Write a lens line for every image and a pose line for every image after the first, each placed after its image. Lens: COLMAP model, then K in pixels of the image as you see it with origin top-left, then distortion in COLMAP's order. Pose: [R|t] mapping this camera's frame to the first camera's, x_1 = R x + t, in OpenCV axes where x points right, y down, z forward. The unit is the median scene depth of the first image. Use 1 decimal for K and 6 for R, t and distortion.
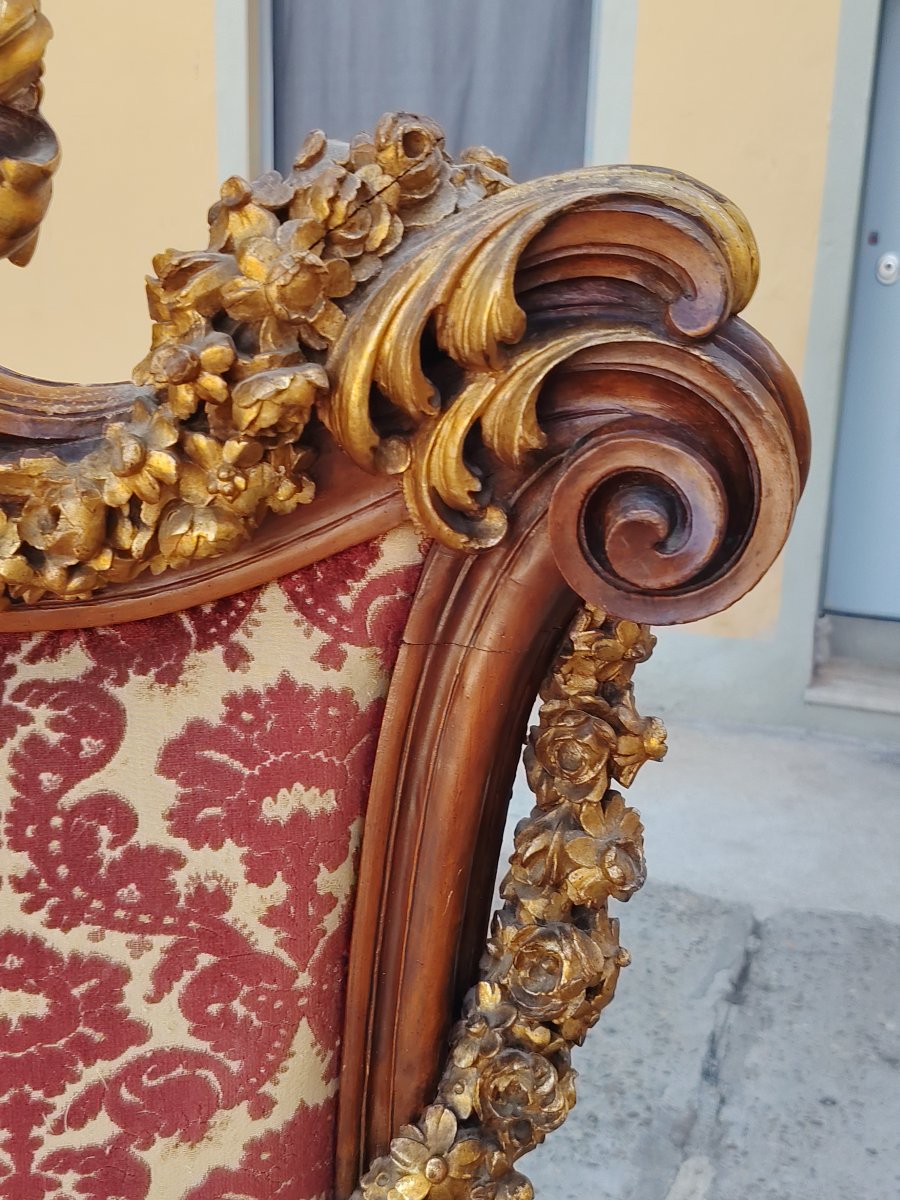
lens RADIAL K [[1490.3, 0, 448.2], [0, 1490.3, 600.4], [0, 0, 1]] dist [0.086510, 0.000000]
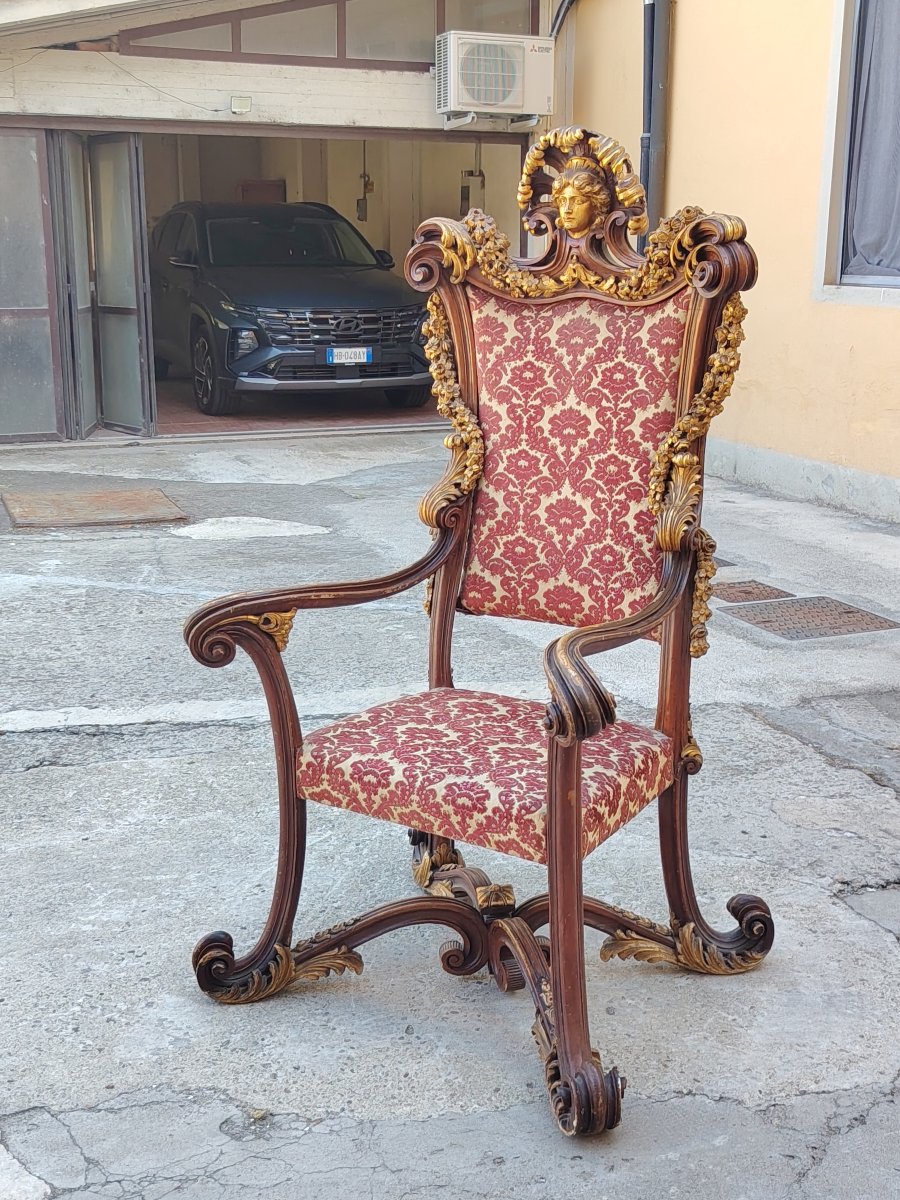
lens RADIAL K [[1490.3, 0, 459.6], [0, 1490.3, 603.0], [0, 0, 1]] dist [0.086510, 0.000000]
pose [[0.684312, 0.166872, -0.709839, 3.207373], [-0.196628, 0.979631, 0.040738, 0.949971], [0.702179, 0.111697, 0.703185, -3.009260]]
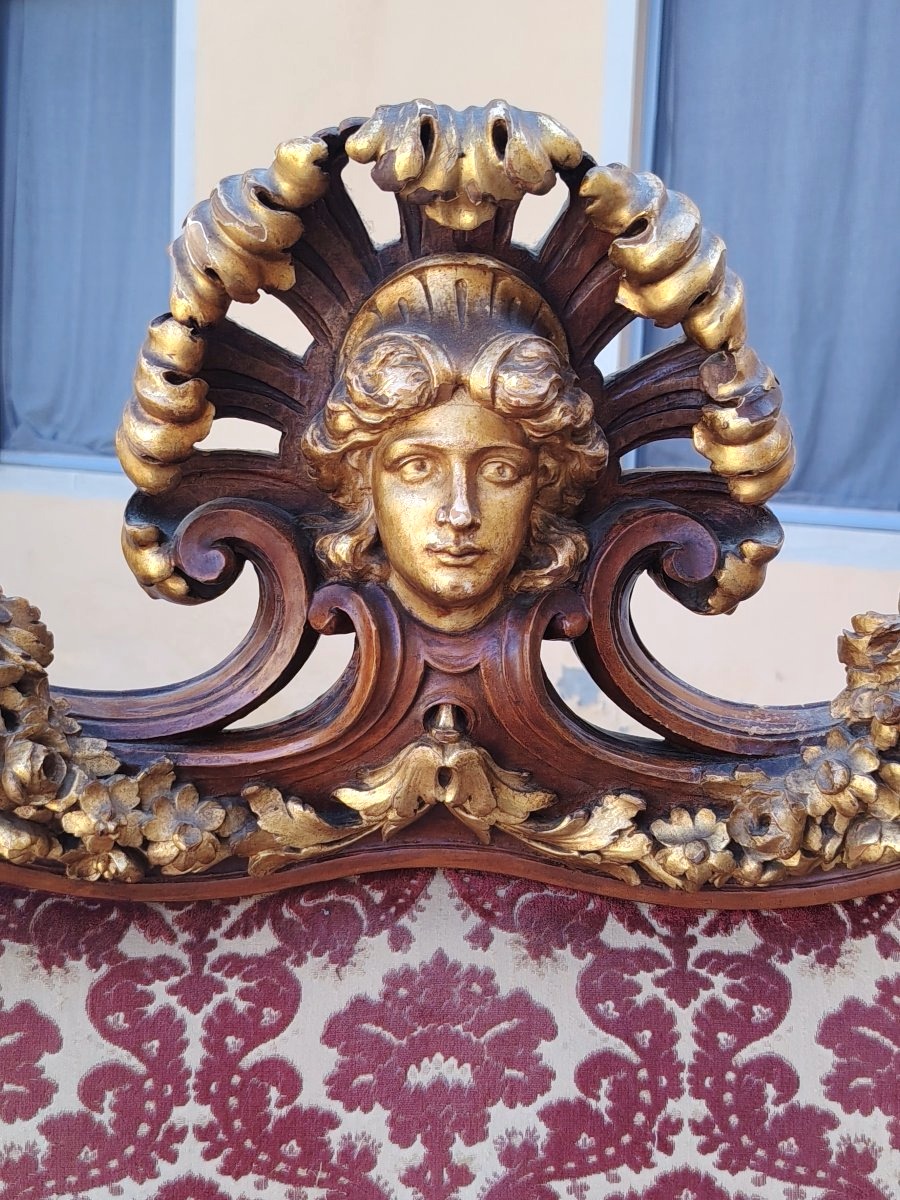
lens RADIAL K [[1490.3, 0, 476.5], [0, 1490.3, 625.7], [0, 0, 1]] dist [0.086510, 0.000000]
pose [[0.988324, 0.047008, -0.144936, -0.302372], [-0.064596, 0.990775, -0.119132, -0.049856], [0.137999, 0.127104, 0.982243, -0.237210]]
